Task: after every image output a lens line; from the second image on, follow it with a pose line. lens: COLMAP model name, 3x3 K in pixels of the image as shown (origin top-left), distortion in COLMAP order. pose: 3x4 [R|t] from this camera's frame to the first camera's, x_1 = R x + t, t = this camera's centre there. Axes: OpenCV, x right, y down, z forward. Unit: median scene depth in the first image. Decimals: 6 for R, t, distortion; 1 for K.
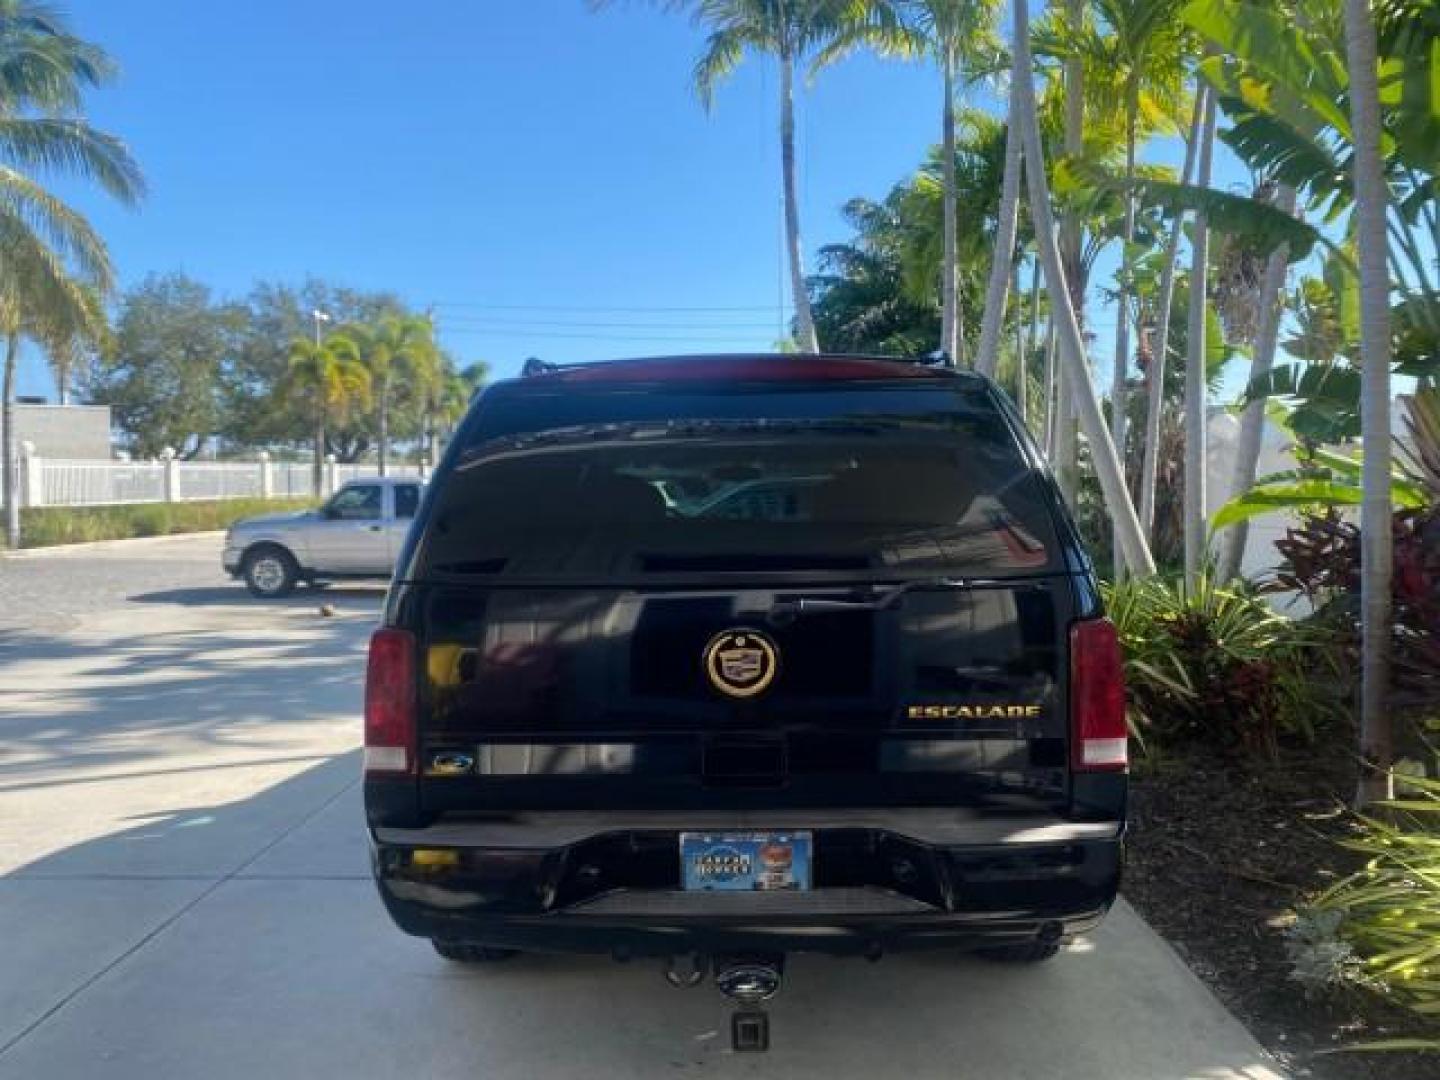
lens RADIAL K [[1113.9, 0, 711.5], [0, 1113.9, 515.3], [0, 0, 1]] dist [0.035945, -0.038094]
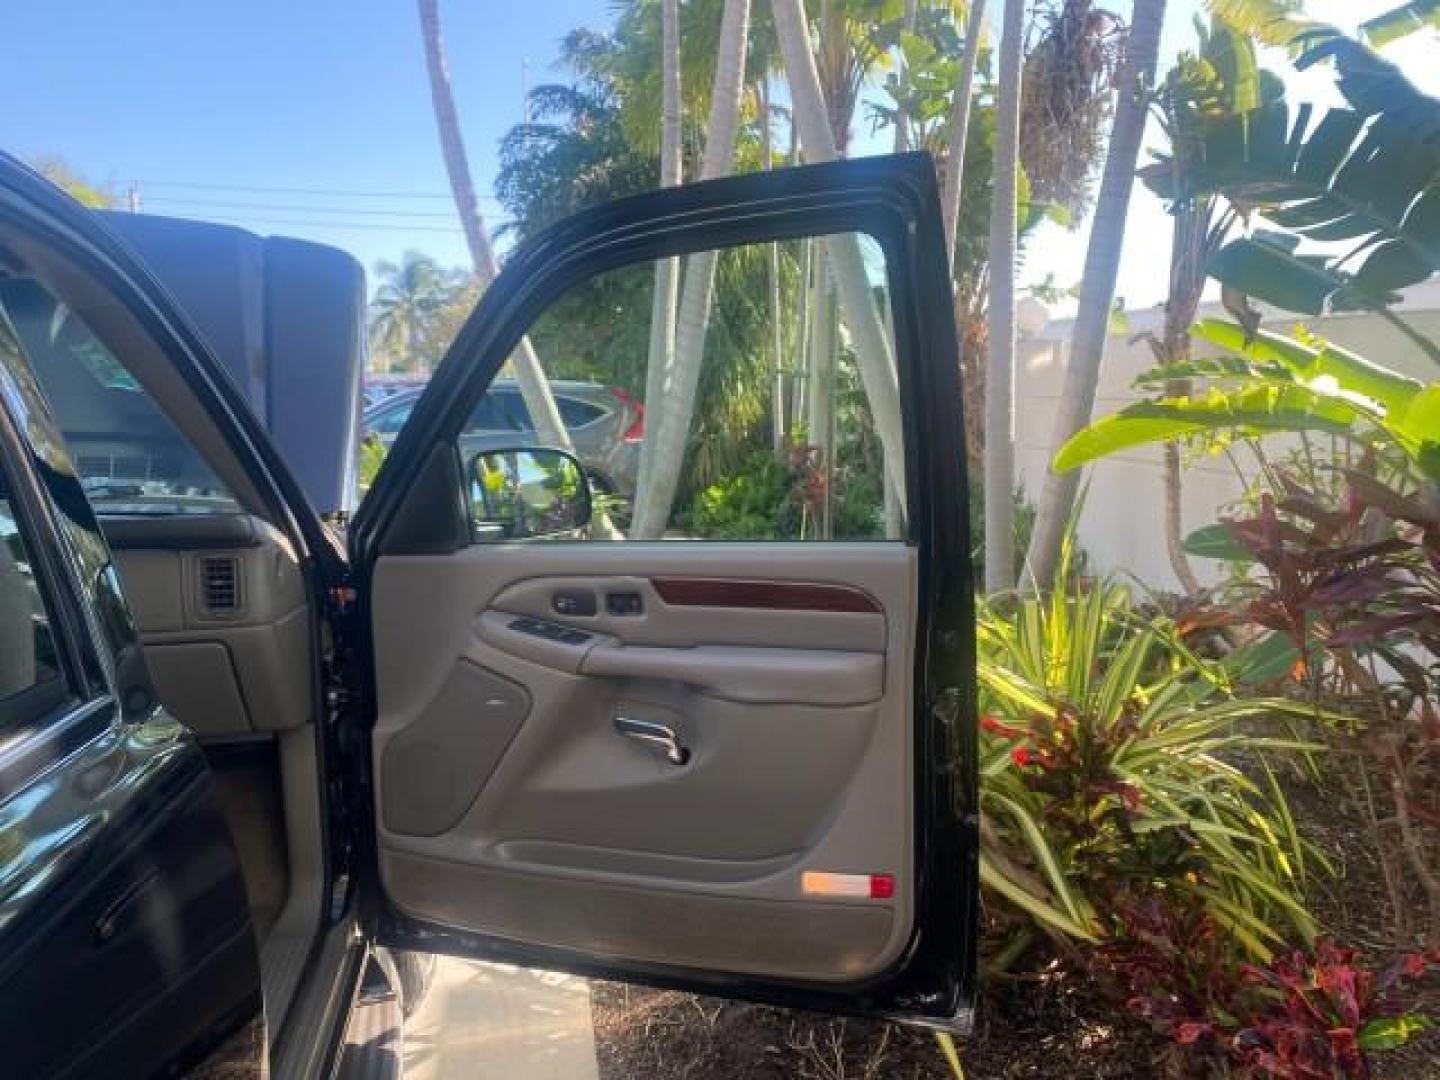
lens RADIAL K [[1113.9, 0, 722.2], [0, 1113.9, 536.4], [0, 0, 1]] dist [0.035945, -0.038094]
pose [[0.979615, -0.024185, 0.199421, 0.185573], [0.004432, 0.995087, 0.098908, -0.013950], [-0.200833, -0.096008, 0.974910, 0.520654]]
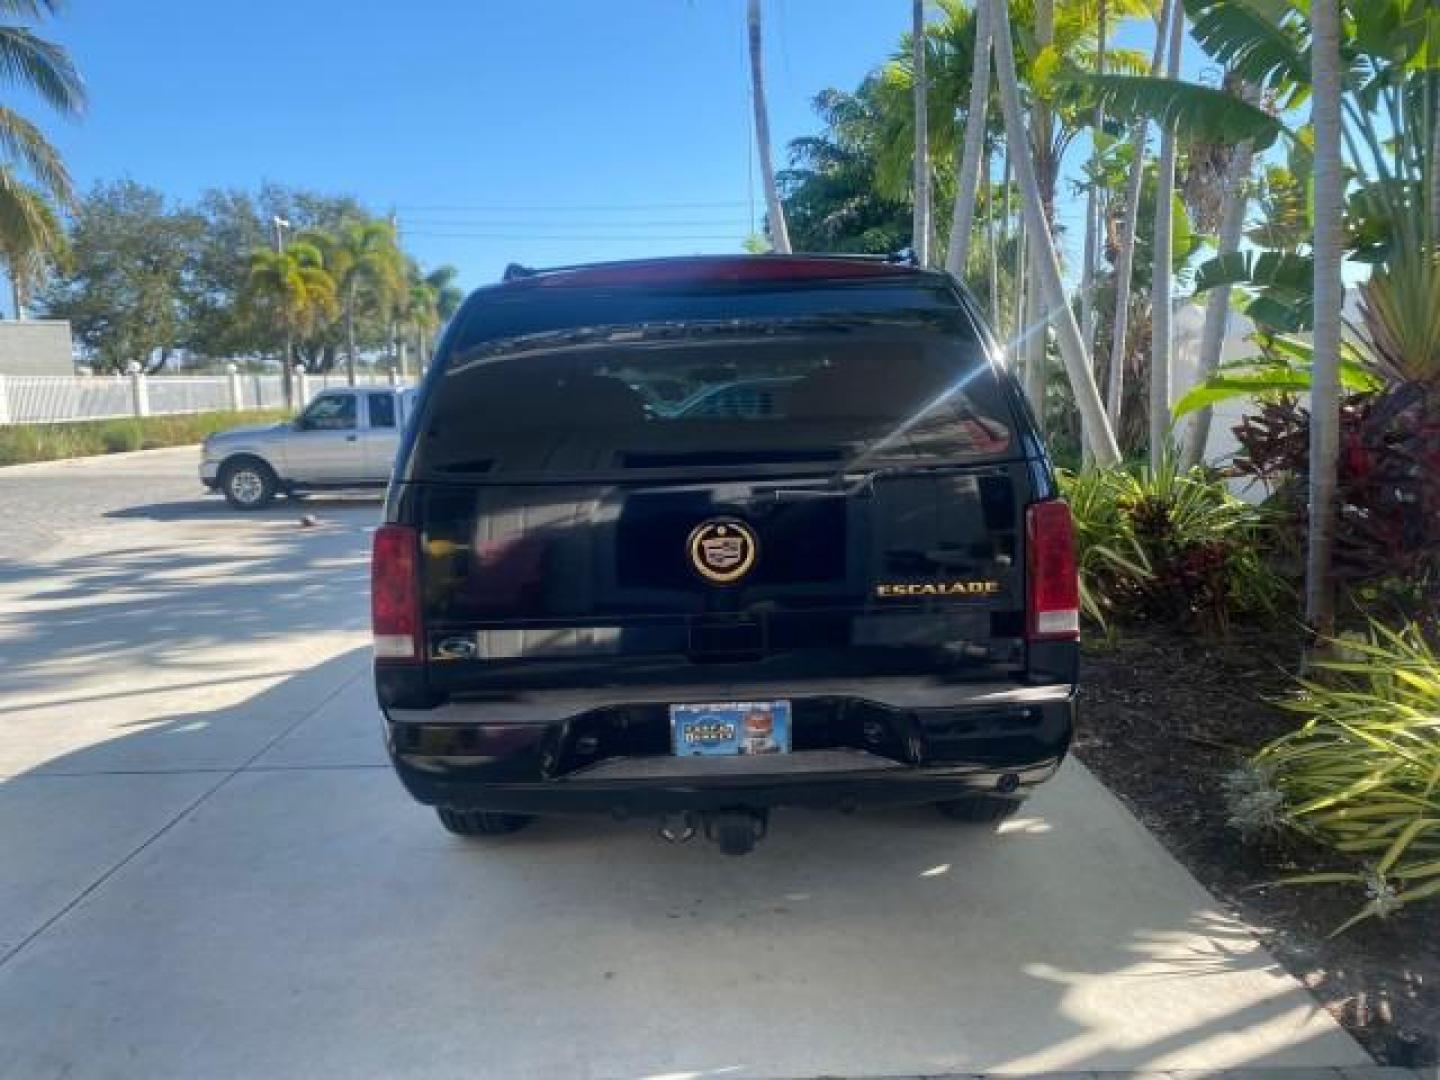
lens RADIAL K [[1113.9, 0, 718.6], [0, 1113.9, 522.5], [0, 0, 1]] dist [0.035945, -0.038094]
pose [[0.999304, -0.026394, 0.026357, -0.001589], [0.023832, 0.995363, 0.093192, 0.002166], [-0.028695, -0.092499, 0.995299, -0.023832]]
